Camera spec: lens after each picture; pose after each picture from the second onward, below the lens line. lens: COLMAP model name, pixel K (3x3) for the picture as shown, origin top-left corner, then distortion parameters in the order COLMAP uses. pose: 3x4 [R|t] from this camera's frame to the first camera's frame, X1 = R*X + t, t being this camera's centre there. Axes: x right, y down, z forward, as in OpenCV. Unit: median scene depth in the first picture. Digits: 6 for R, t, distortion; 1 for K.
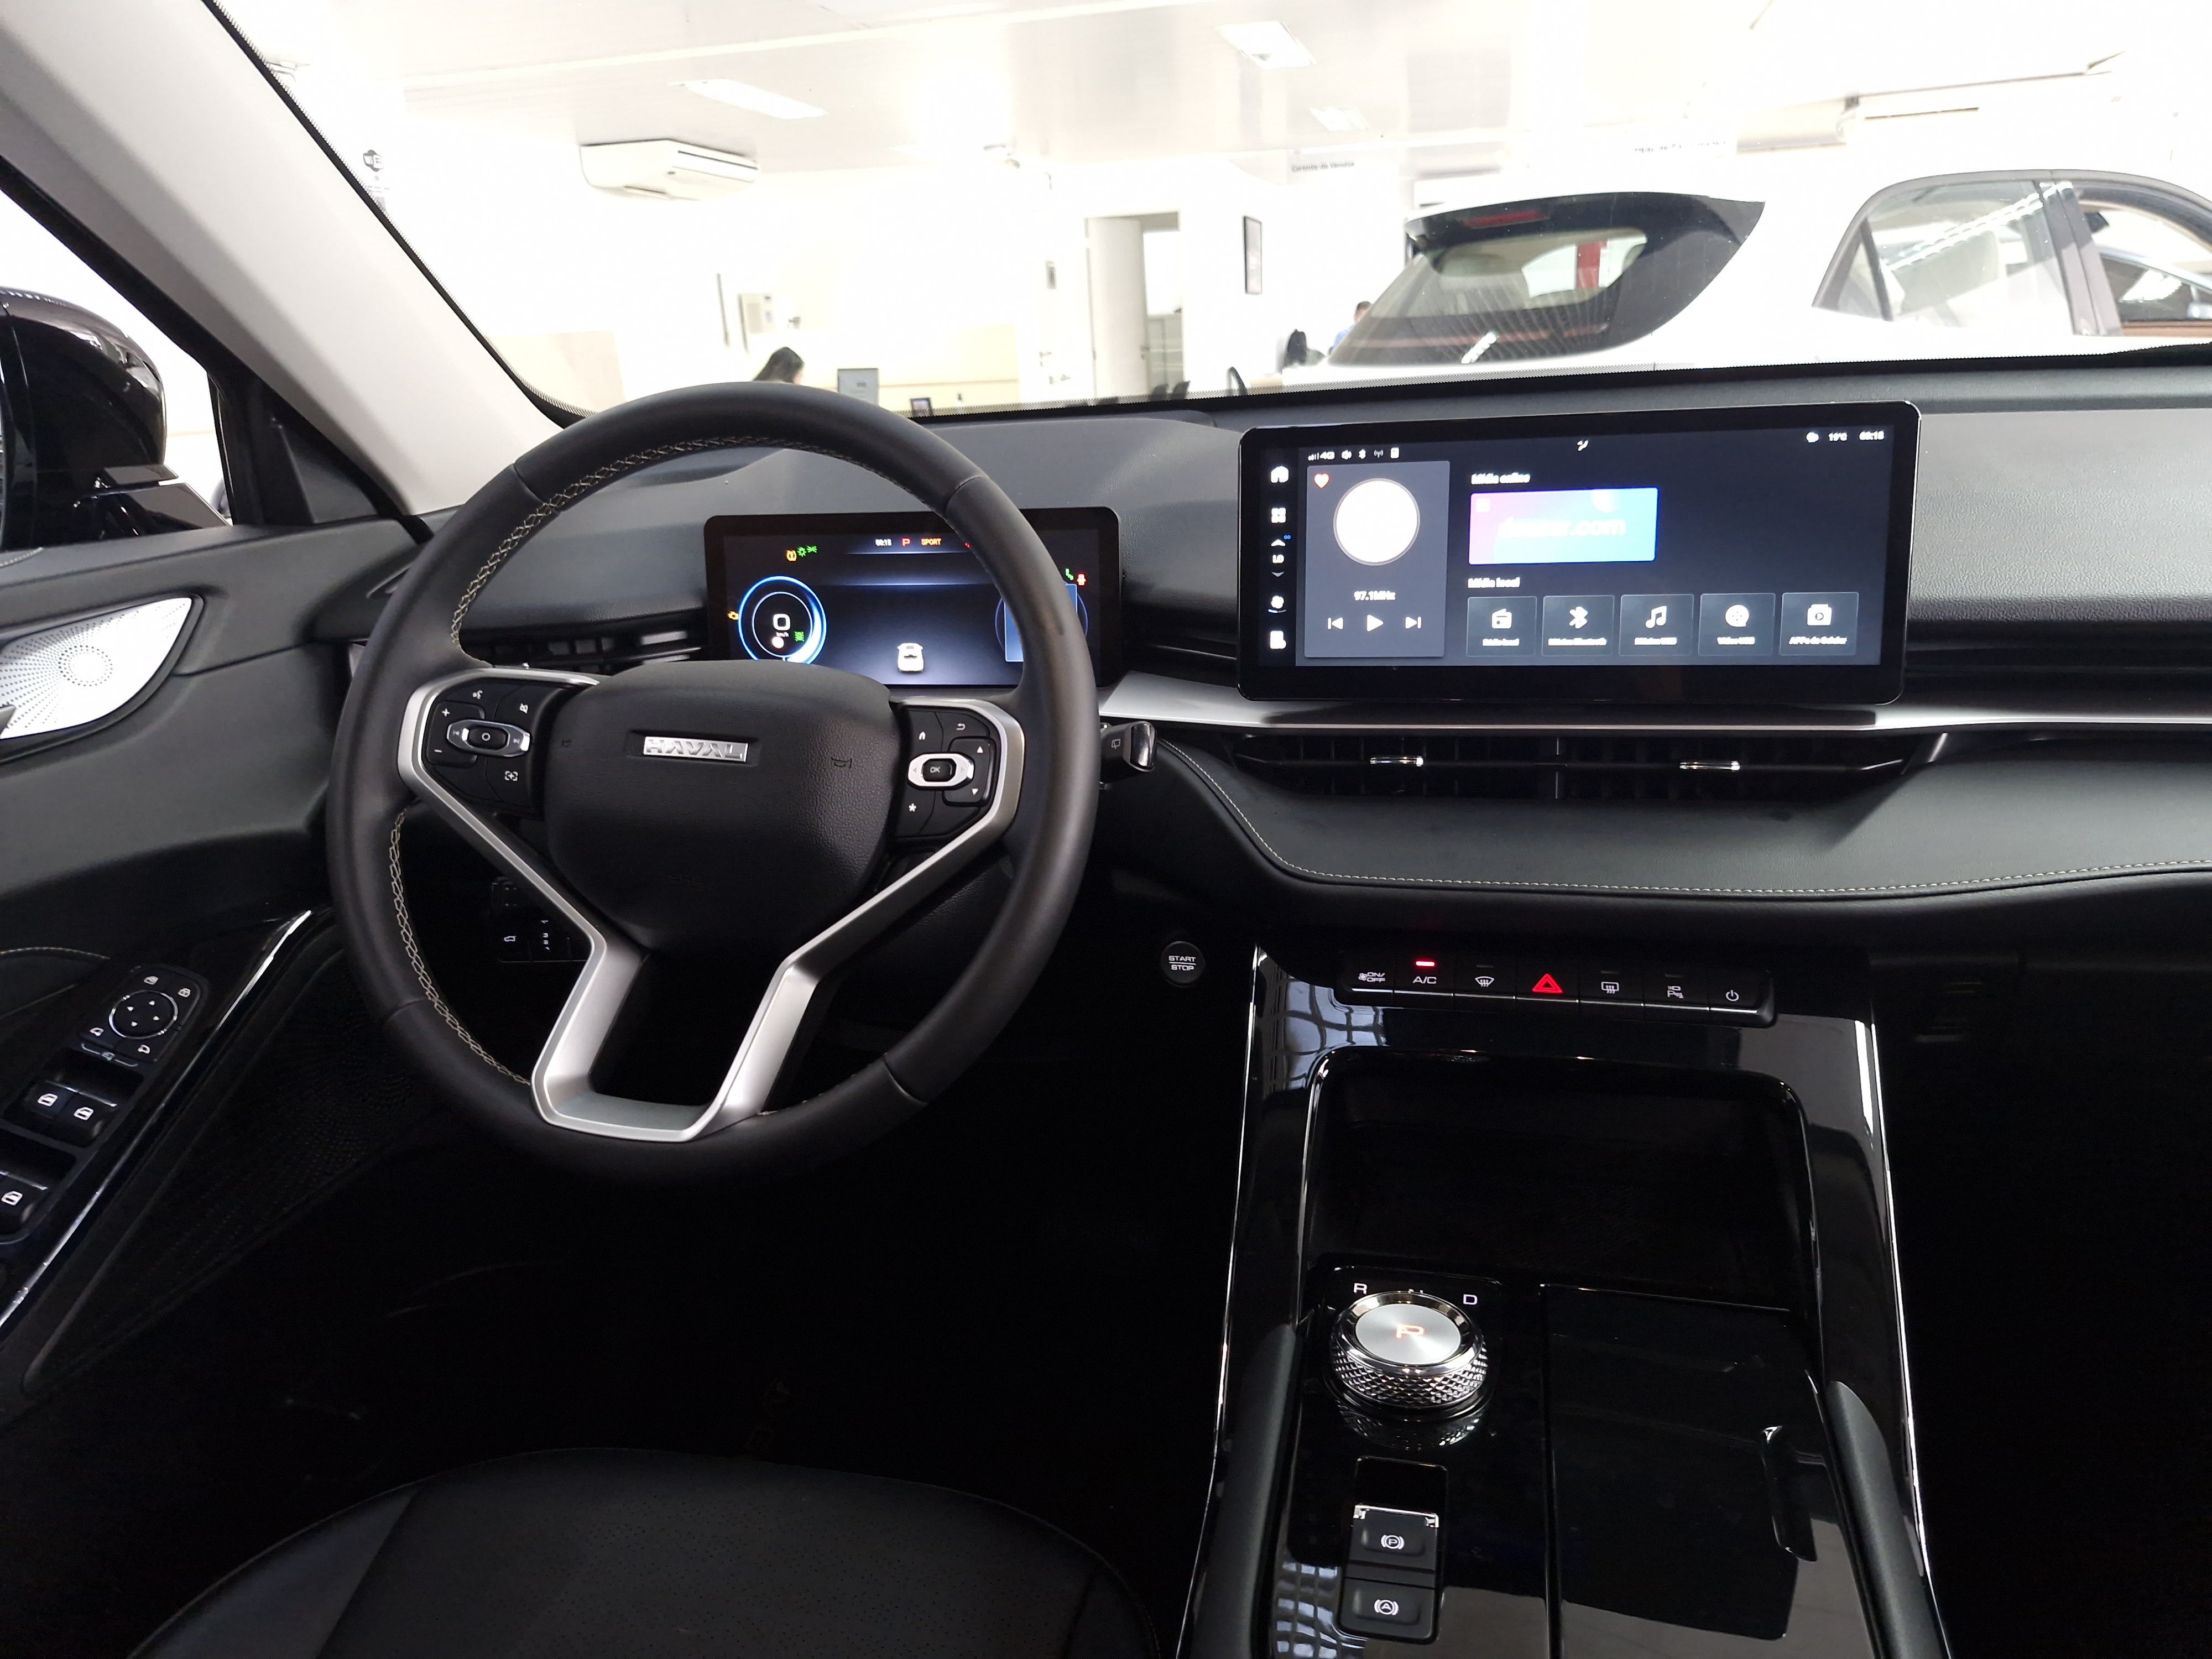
lens RADIAL K [[1531.8, 0, 1104.8], [0, 1531.8, 843.5], [0, 0, 1]] dist [0.155026, -0.244952]
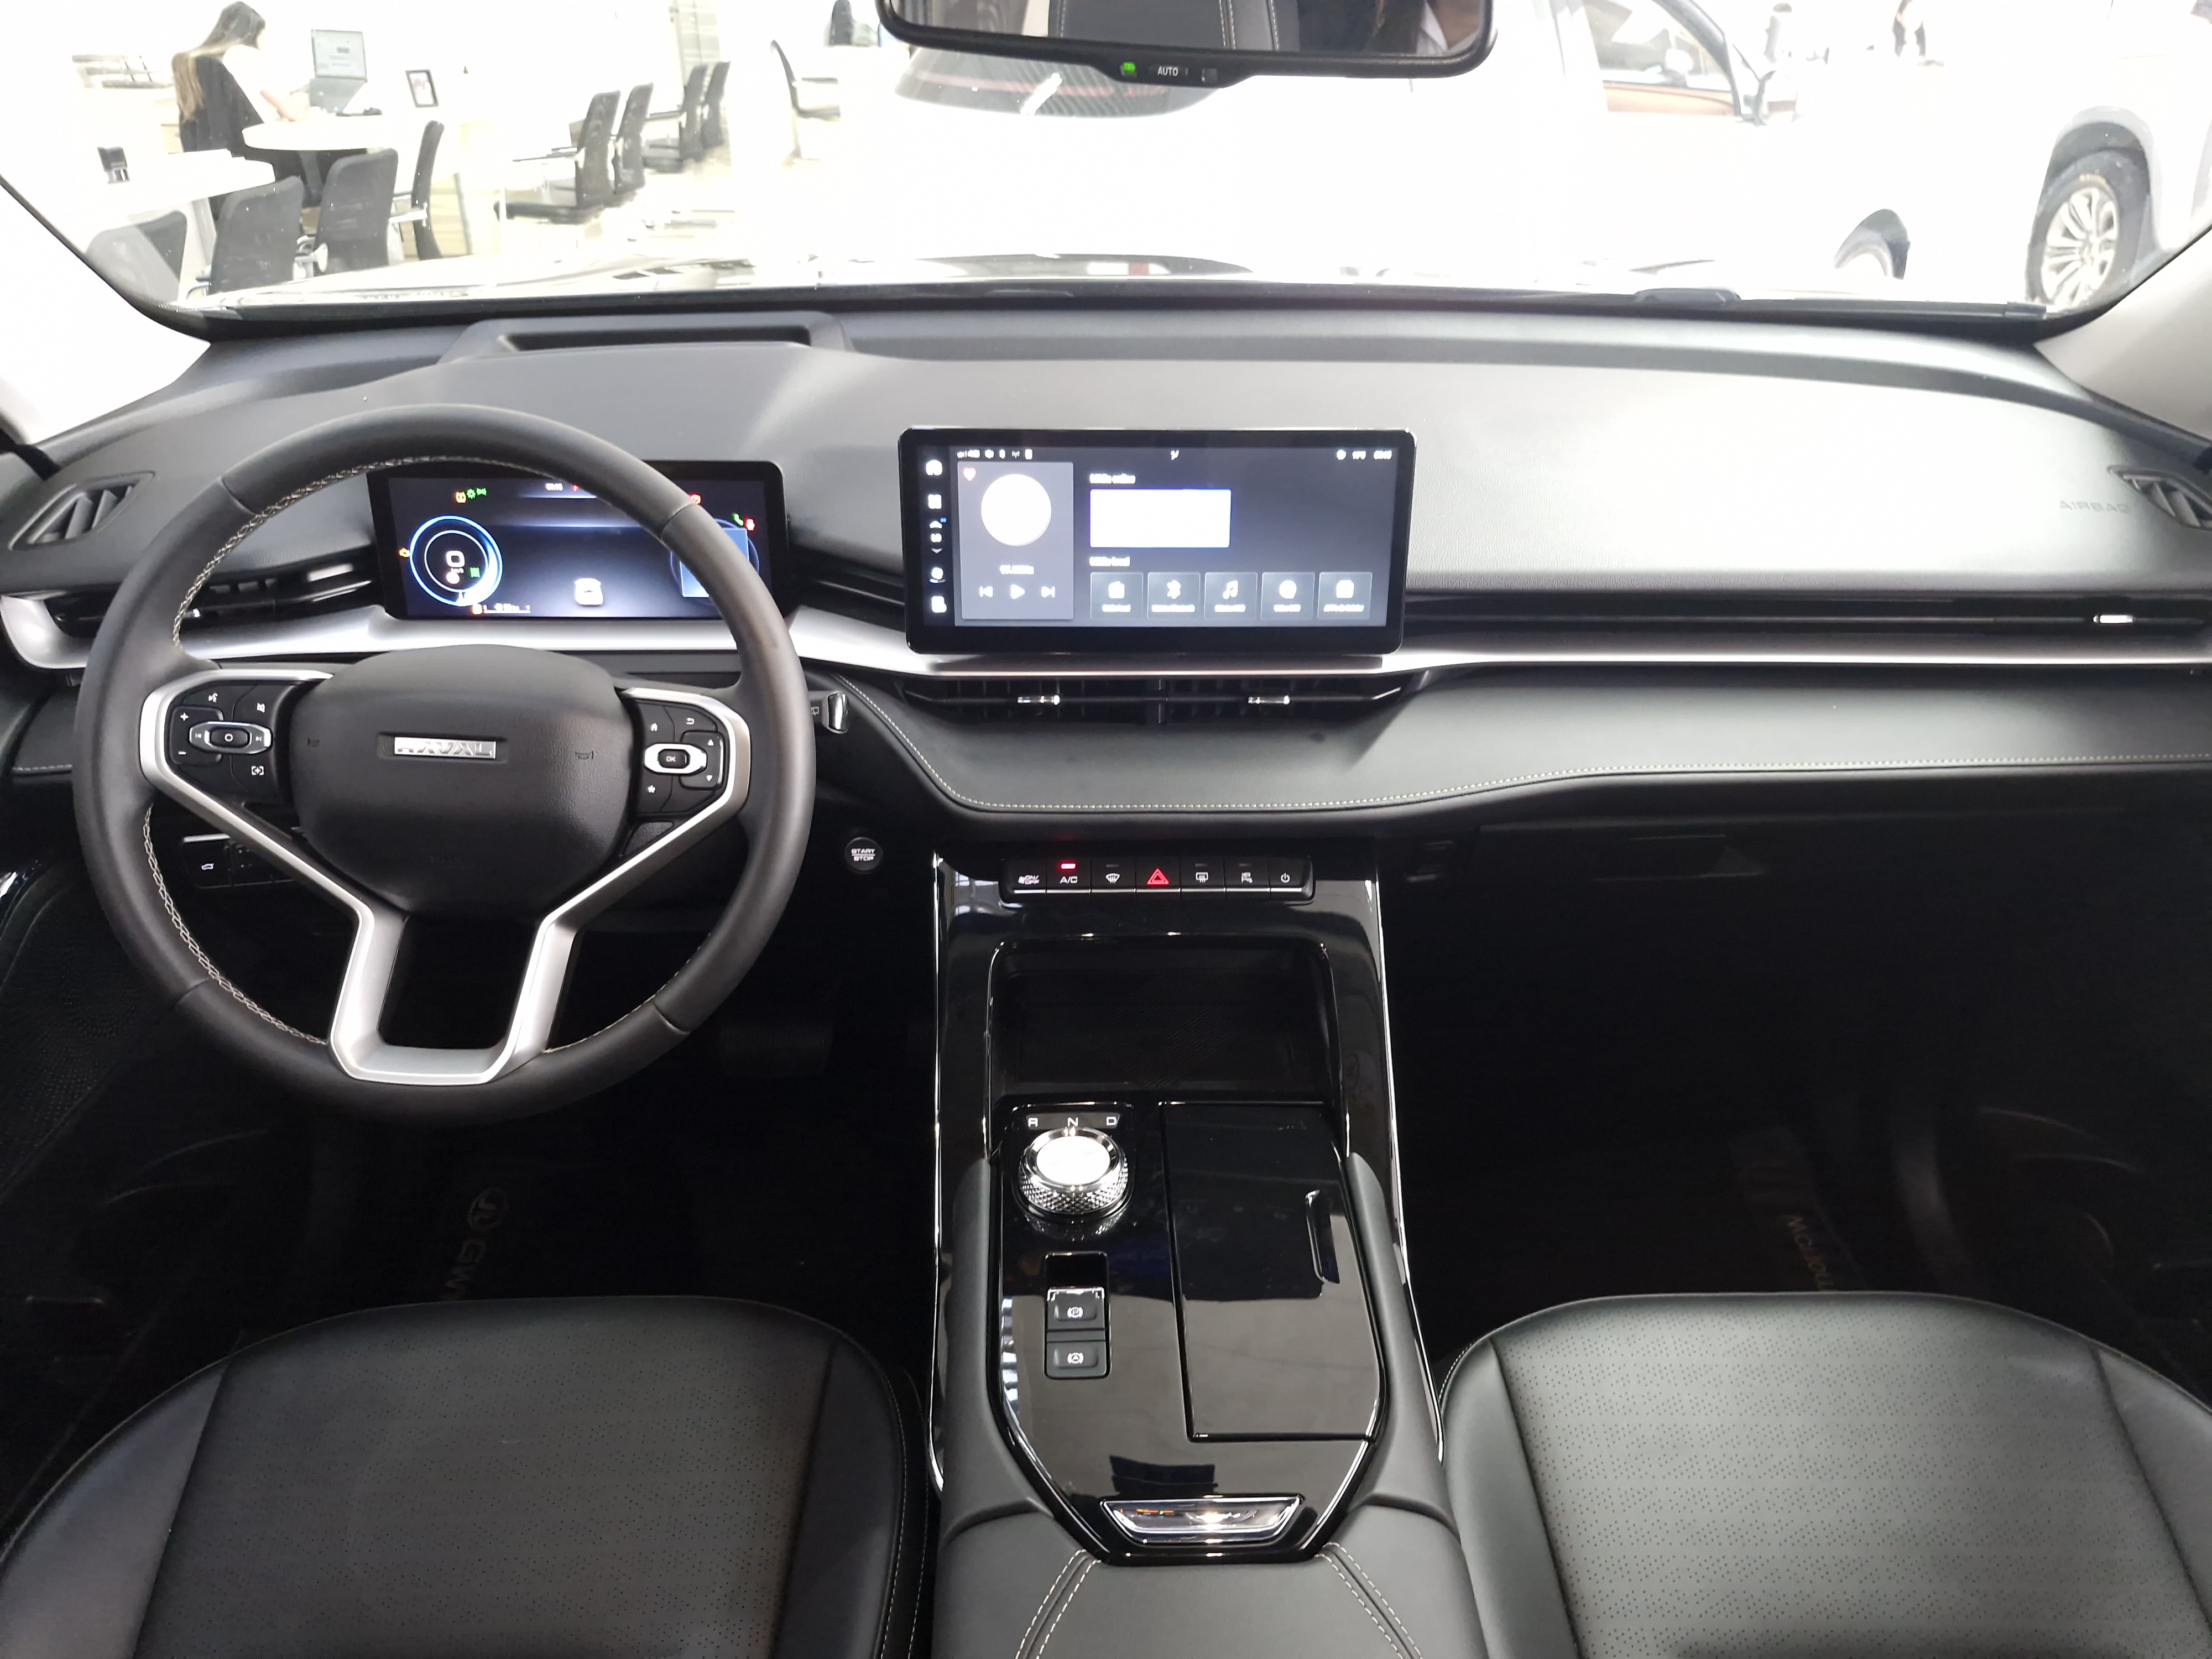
lens RADIAL K [[1531.8, 0, 1104.8], [0, 1531.8, 843.5], [0, 0, 1]] dist [0.155026, -0.244952]
pose [[0.962233, -0.076722, 0.261192, -0.097150], [0.025117, 0.980393, 0.195447, -0.193067], [-0.271065, -0.181505, 0.945293, -0.218972]]
